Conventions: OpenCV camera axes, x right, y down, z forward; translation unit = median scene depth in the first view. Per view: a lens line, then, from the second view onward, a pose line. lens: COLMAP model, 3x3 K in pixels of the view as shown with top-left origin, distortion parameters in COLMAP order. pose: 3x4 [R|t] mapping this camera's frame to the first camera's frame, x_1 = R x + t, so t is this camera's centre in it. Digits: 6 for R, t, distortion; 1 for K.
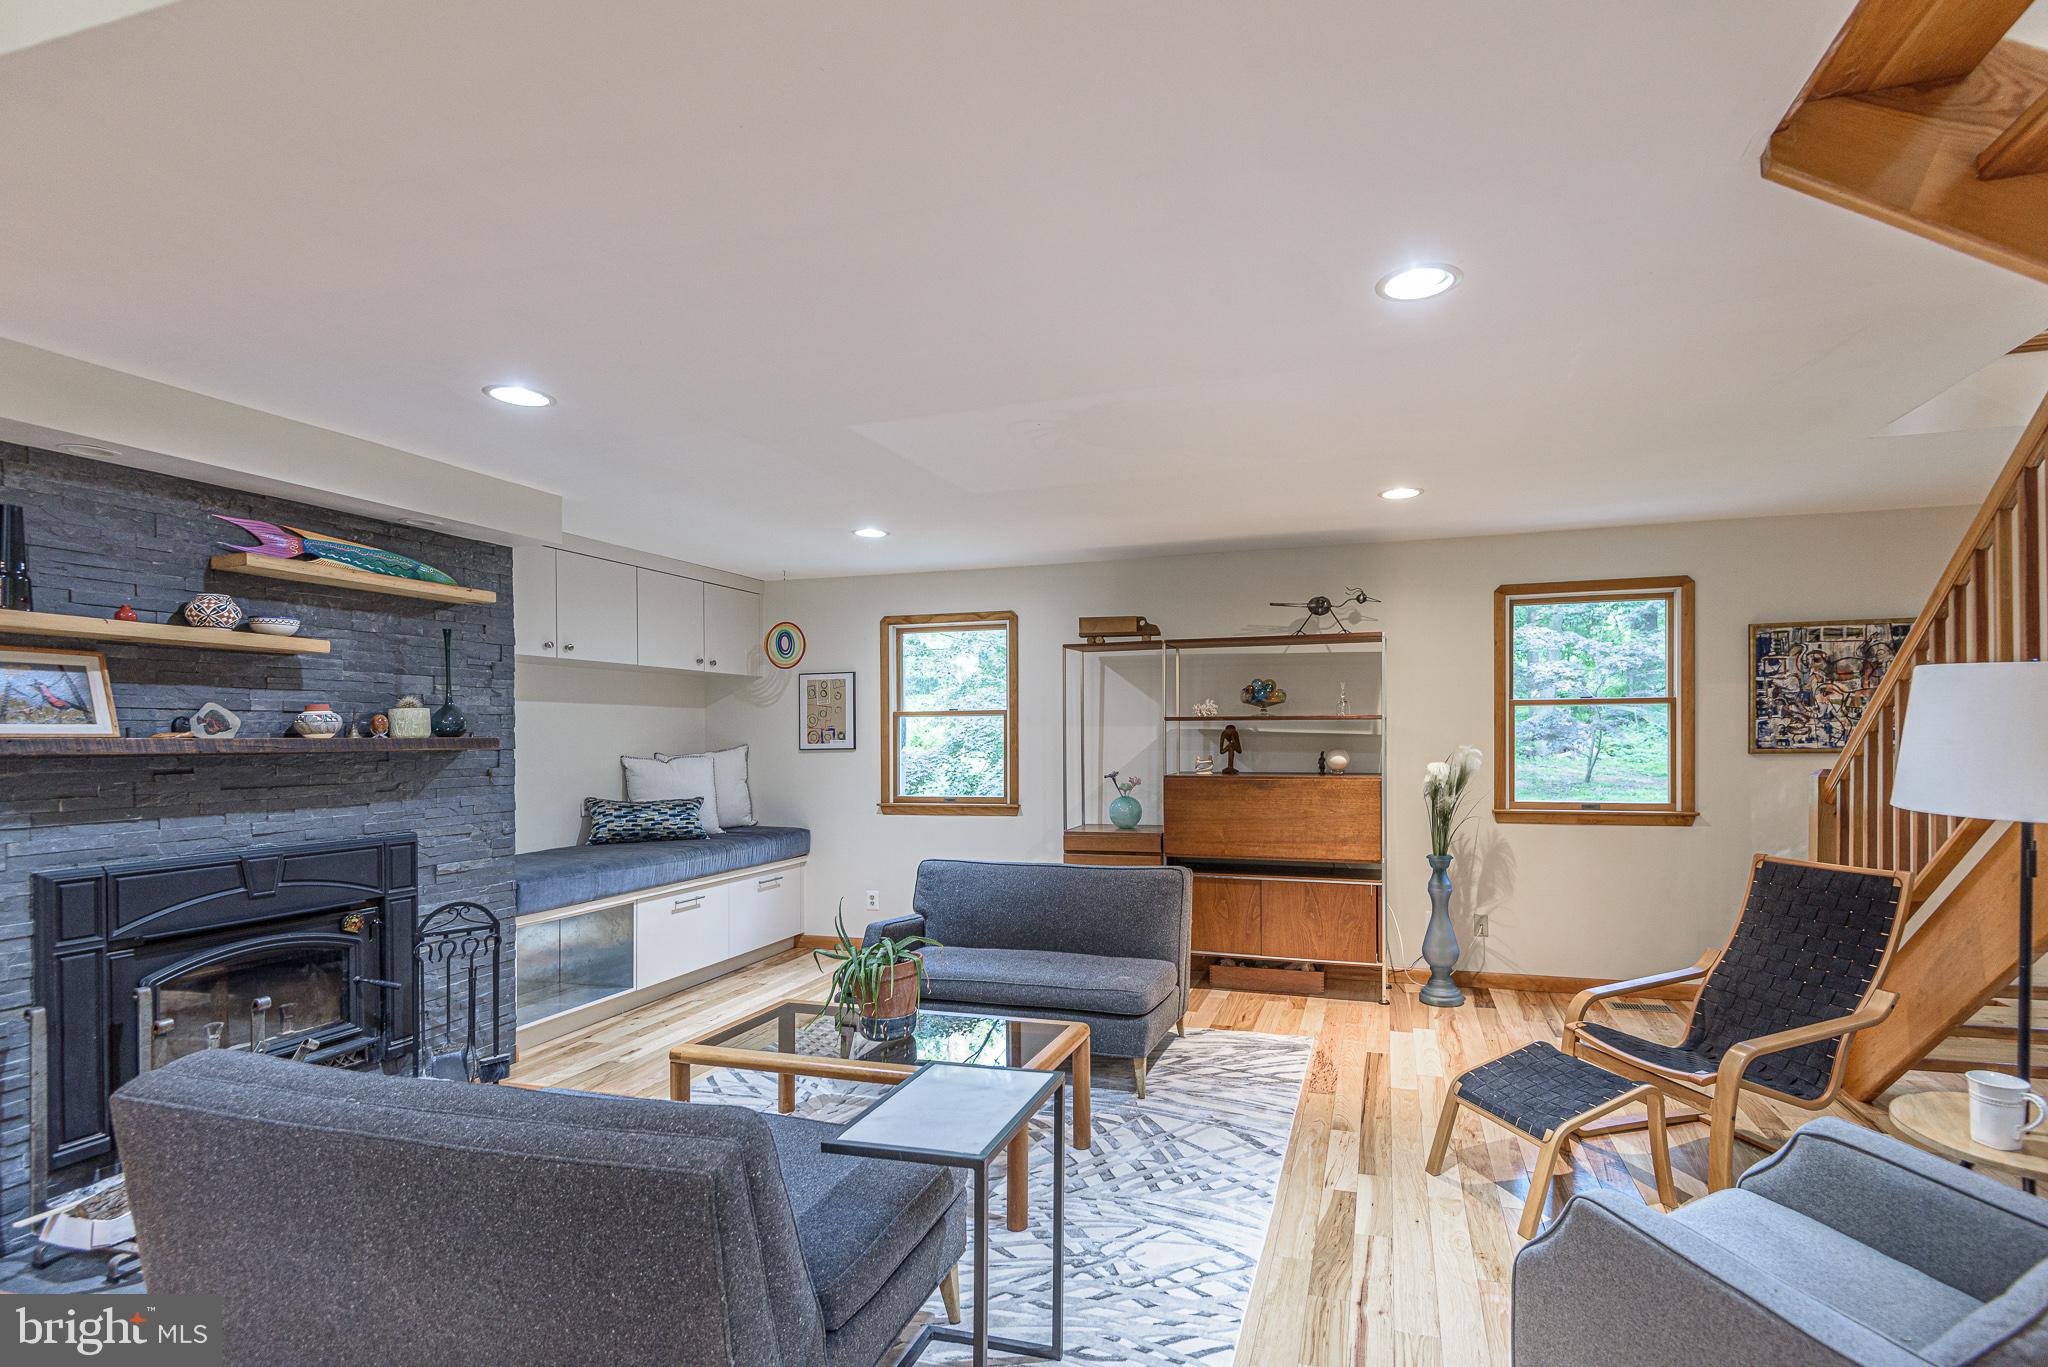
lens RADIAL K [[960.4, 0, 1041.8], [0, 960.4, 747.0], [0, 0, 1]] dist [0.010477, -0.000753]
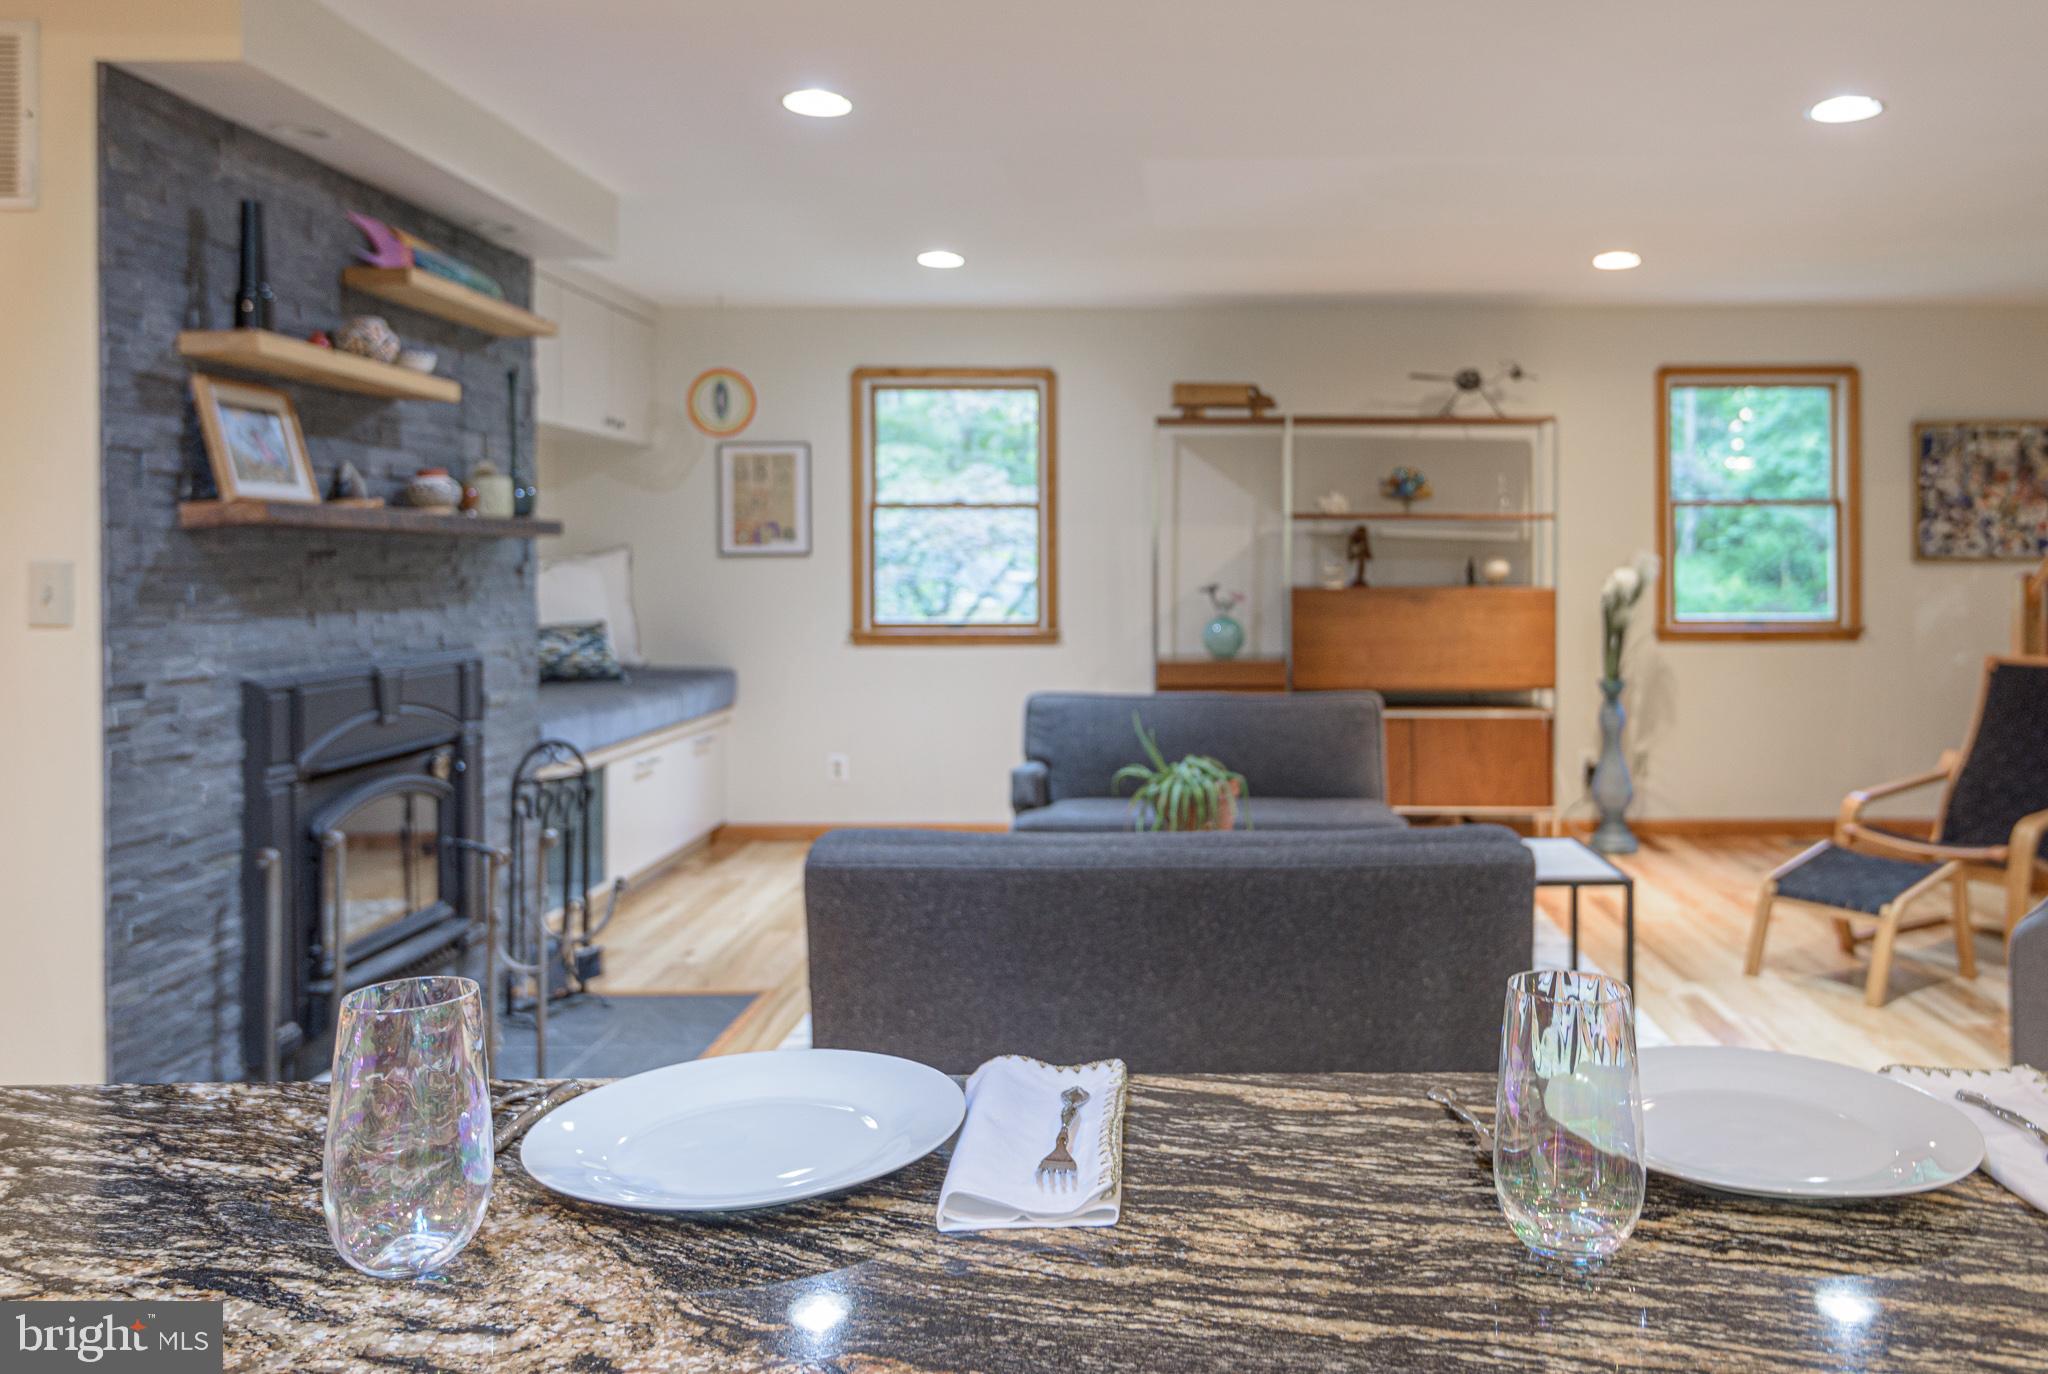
lens RADIAL K [[1618.4, 0, 1069.3], [0, 1618.4, 565.9], [0, 0, 1]] dist [0.027225, 0.000850]
pose [[0.958334, 0.008041, 0.285537, -0.445447], [-0.004961, 0.999921, -0.011507, 0.029905], [-0.285607, 0.009611, 0.958299, -0.235591]]
